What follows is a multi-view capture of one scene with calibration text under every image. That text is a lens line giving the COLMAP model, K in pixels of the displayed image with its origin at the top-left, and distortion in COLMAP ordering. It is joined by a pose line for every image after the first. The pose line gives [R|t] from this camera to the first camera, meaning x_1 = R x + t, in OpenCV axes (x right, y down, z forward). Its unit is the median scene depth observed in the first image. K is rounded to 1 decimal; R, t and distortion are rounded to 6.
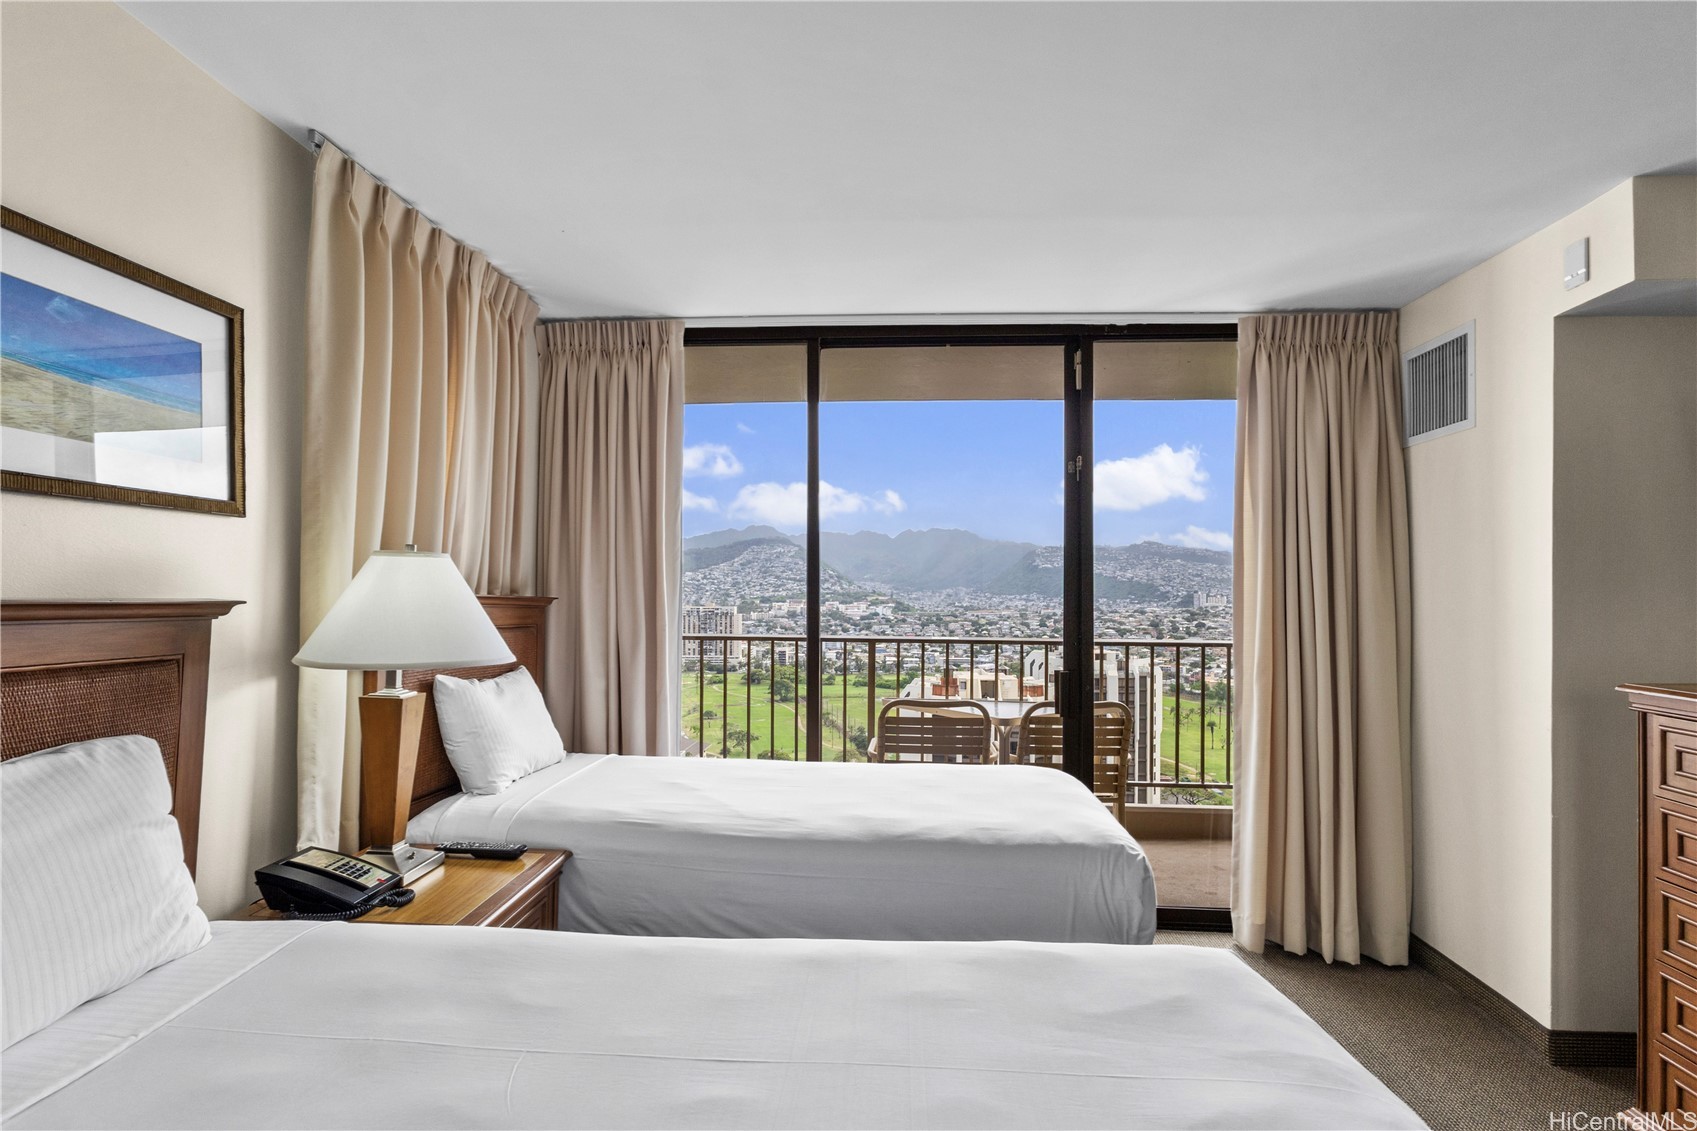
lens RADIAL K [[857.7, 0, 836.5], [0, 857.7, 597.7], [0, 0, 1]] dist [0.007578, 0.000876]
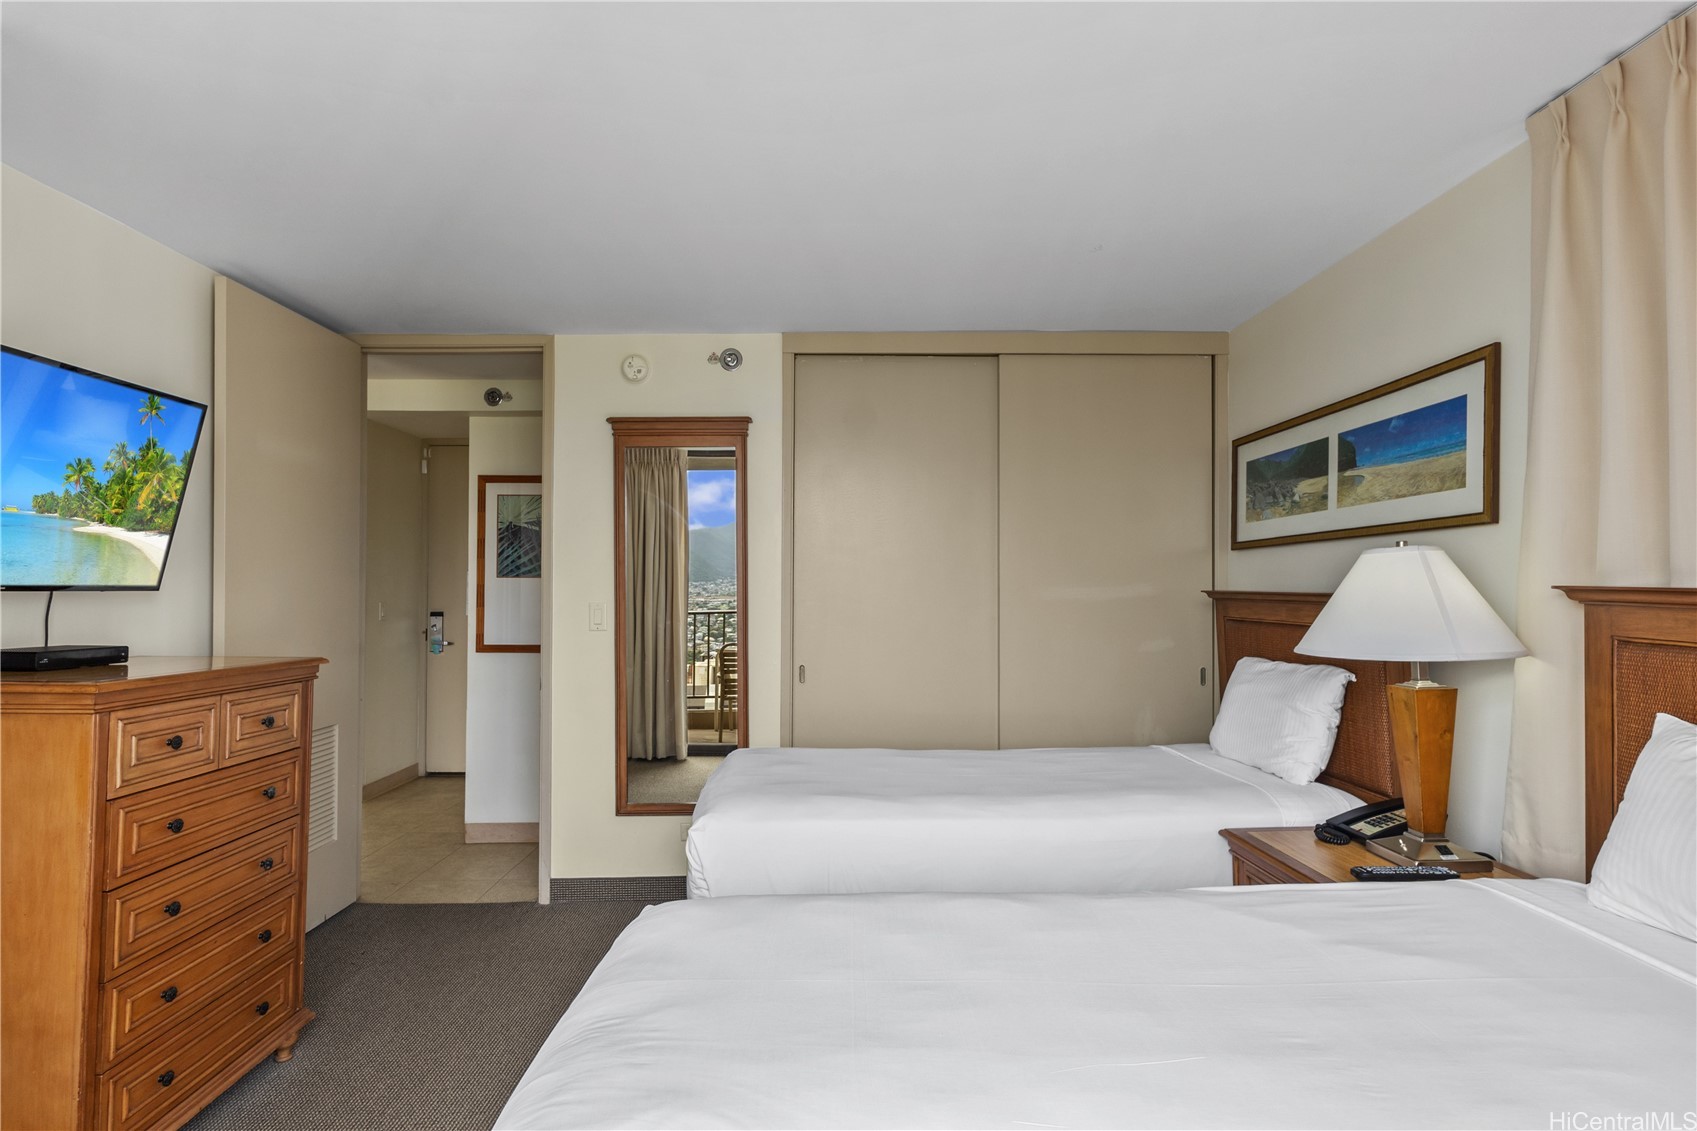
lens RADIAL K [[859.4, 0, 842.6], [0, 859.4, 583.7], [0, 0, 1]] dist [0.002796, 0.000617]
pose [[-0.997392, -0.003773, -0.072080, 0.153561], [-0.004257, 0.999969, 0.006564, -0.008863], [0.072053, 0.006854, -0.997377, 1.194134]]
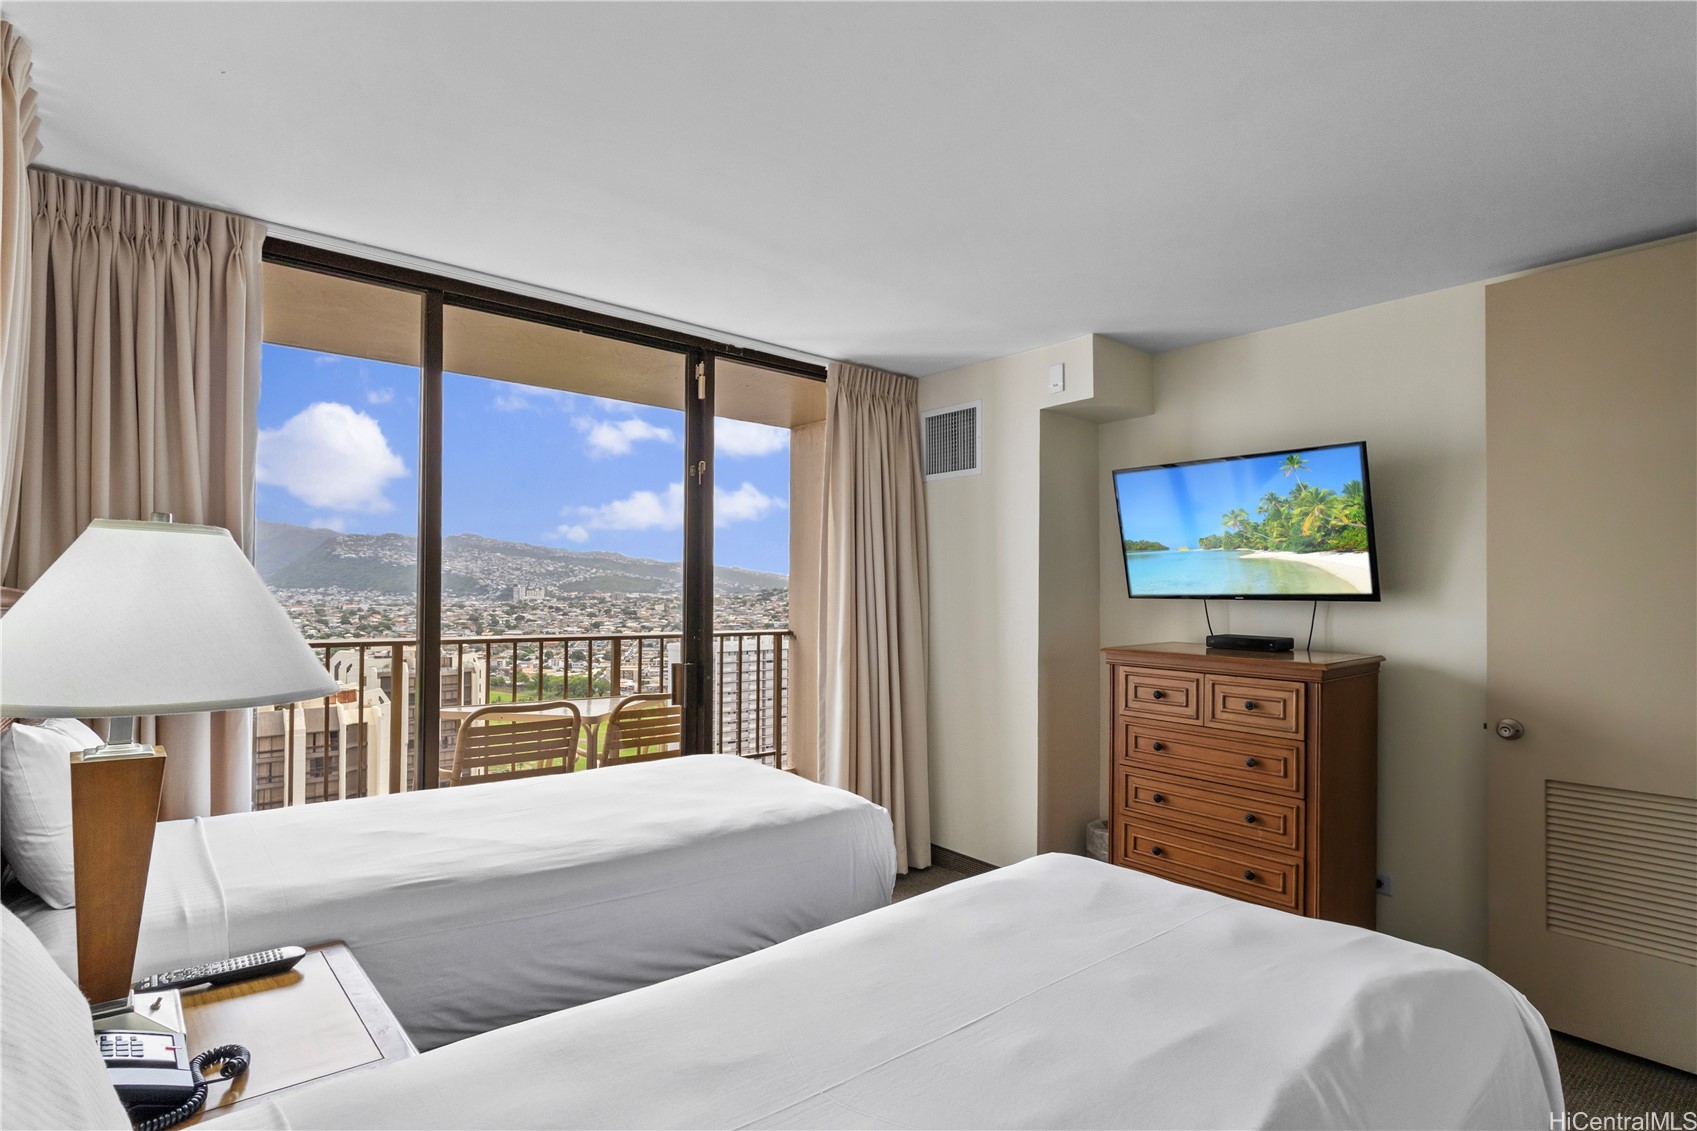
lens RADIAL K [[859.4, 0, 842.6], [0, 859.4, 583.7], [0, 0, 1]] dist [0.002796, 0.000617]
pose [[0.719834, 0.005884, 0.694122, -0.331562], [0.000108, 0.999963, -0.008588, -0.003105], [-0.694147, 0.006257, 0.719806, 0.108913]]
